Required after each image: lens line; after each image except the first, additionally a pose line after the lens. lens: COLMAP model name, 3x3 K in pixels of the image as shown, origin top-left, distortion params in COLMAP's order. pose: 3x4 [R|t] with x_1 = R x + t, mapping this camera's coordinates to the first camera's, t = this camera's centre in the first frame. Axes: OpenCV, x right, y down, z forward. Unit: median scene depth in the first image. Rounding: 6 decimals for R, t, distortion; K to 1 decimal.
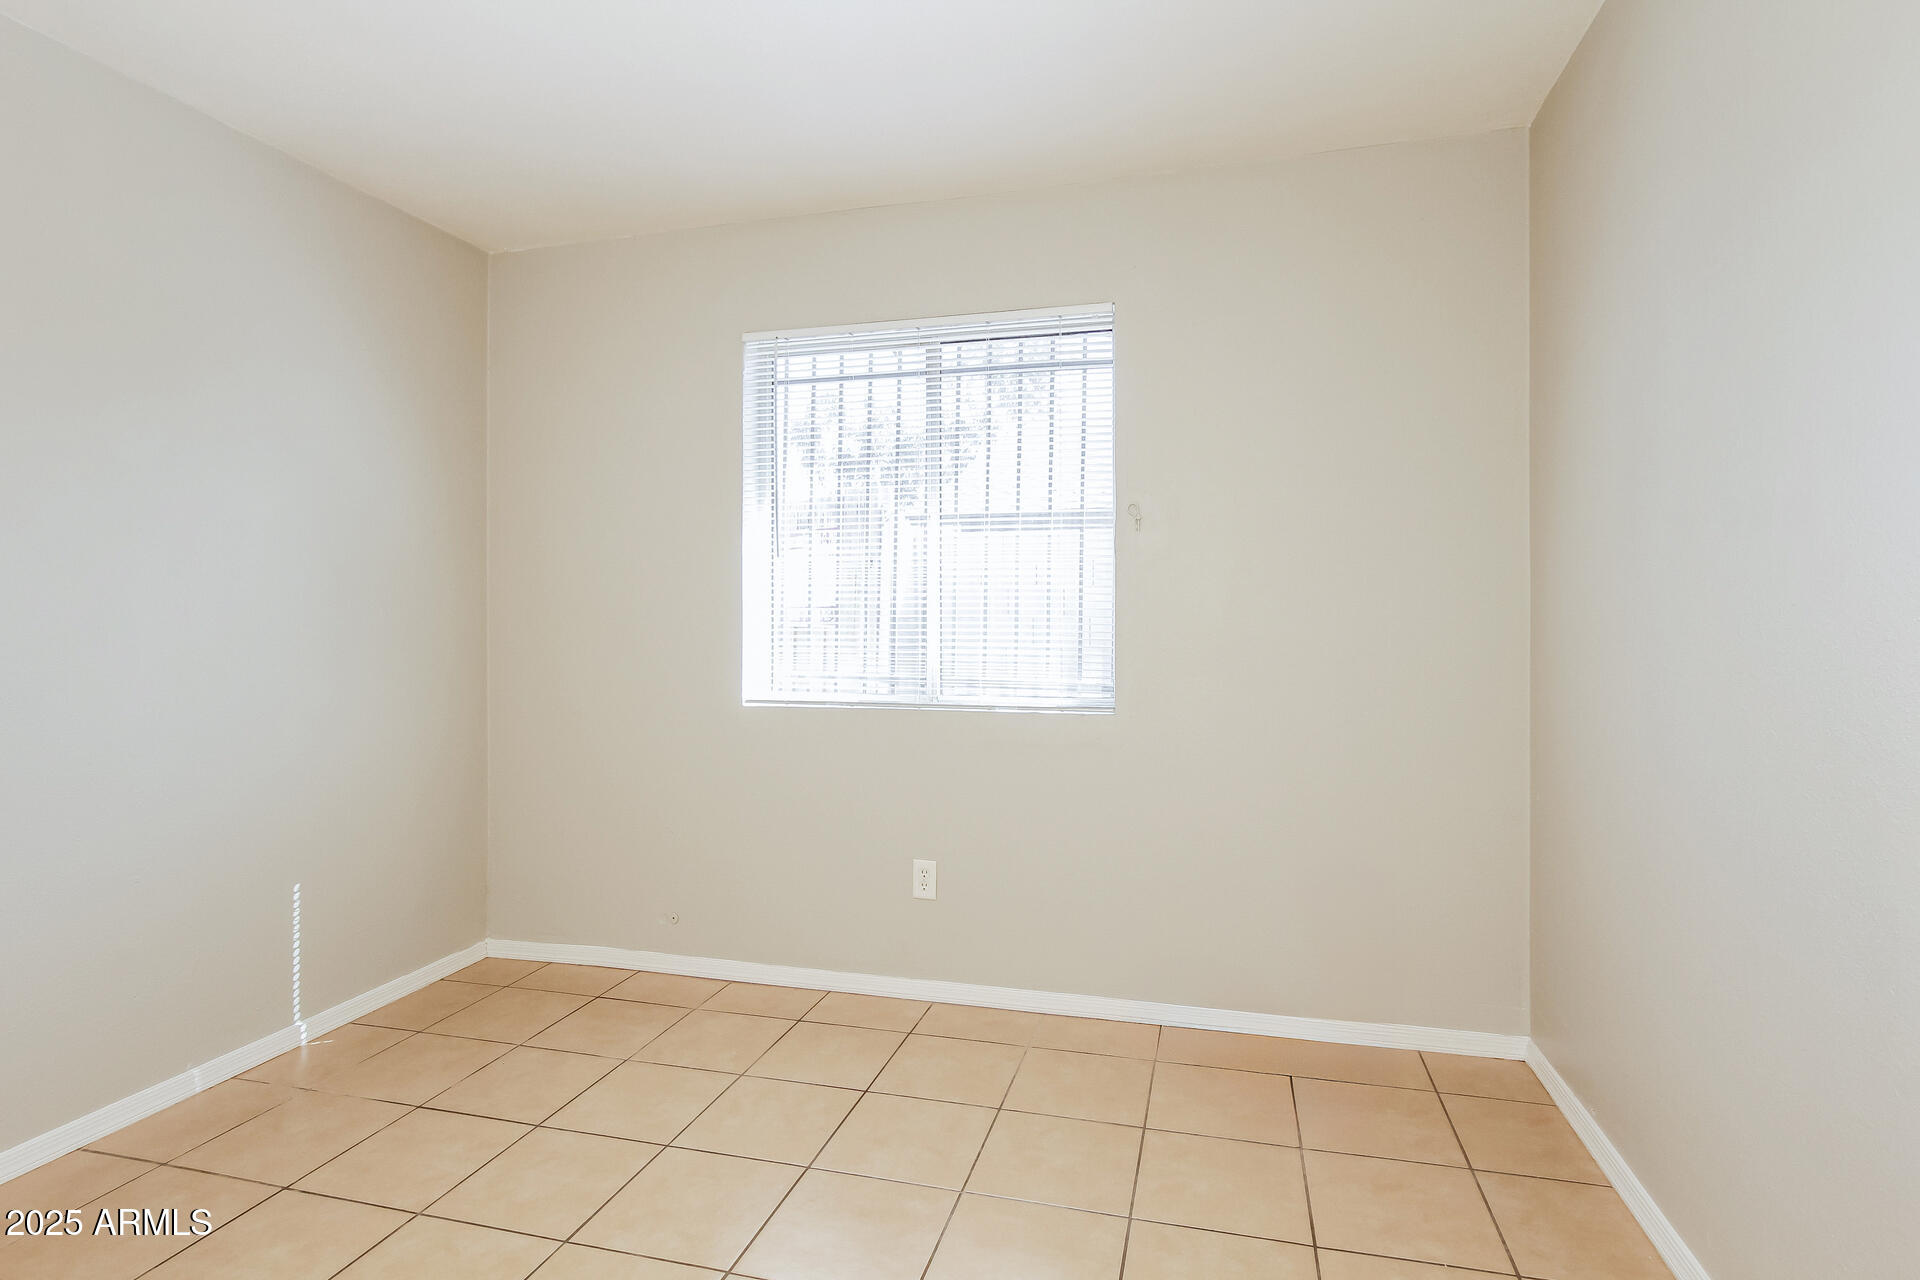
lens RADIAL K [[1033.6, 0, 991.6], [0, 1033.6, 598.7], [0, 0, 1]] dist [-0.030831, -0.000173]
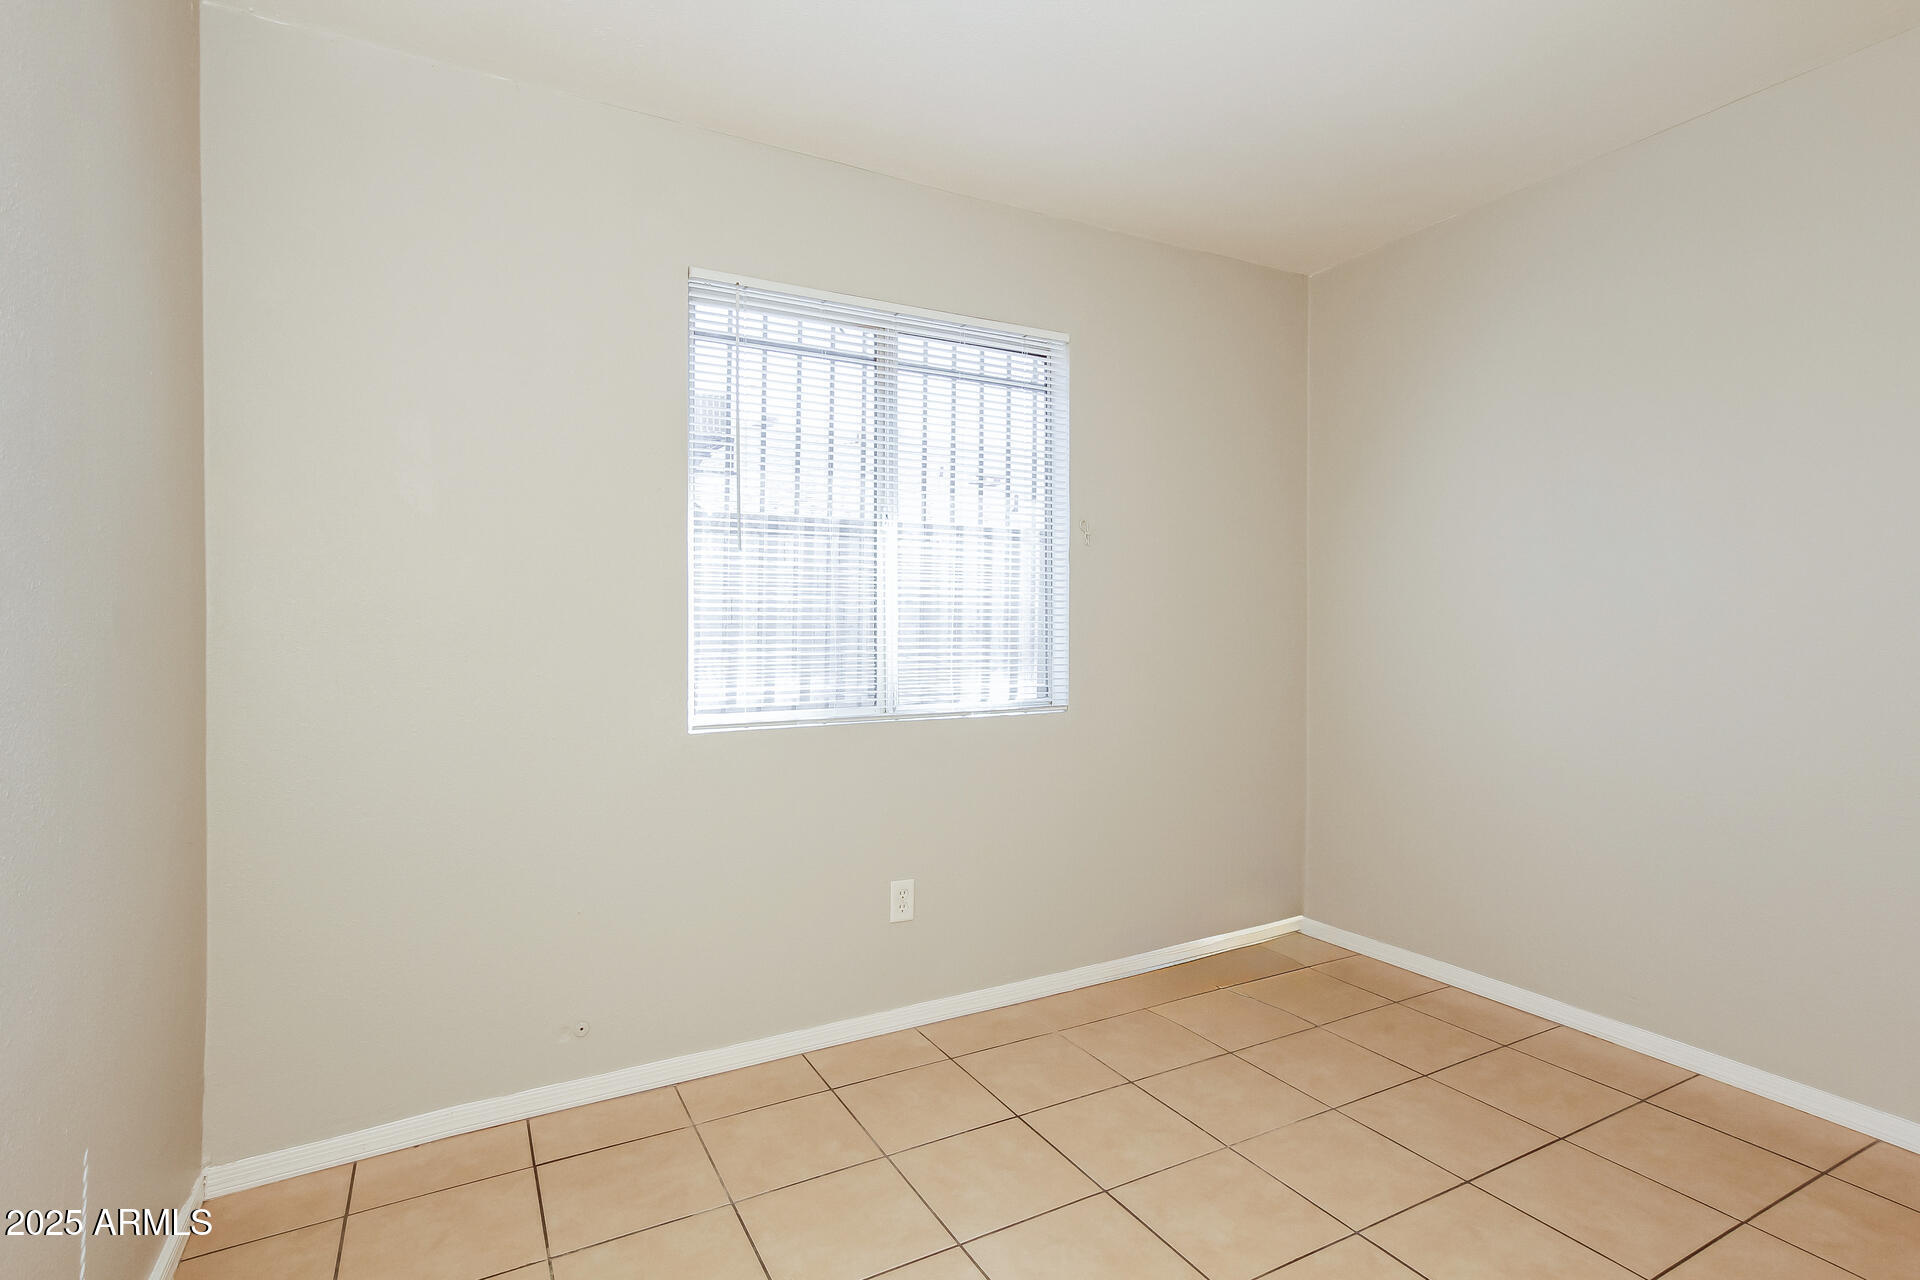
lens RADIAL K [[1000.8, 0, 966.8], [0, 1000.8, 632.5], [0, 0, 1]] dist [-0.000186, 0.000680]
pose [[0.691969, -0.004890, 0.721911, -0.682595], [-0.005749, 0.999908, 0.012283, 0.015124], [-0.721905, -0.012650, 0.691877, 0.325749]]
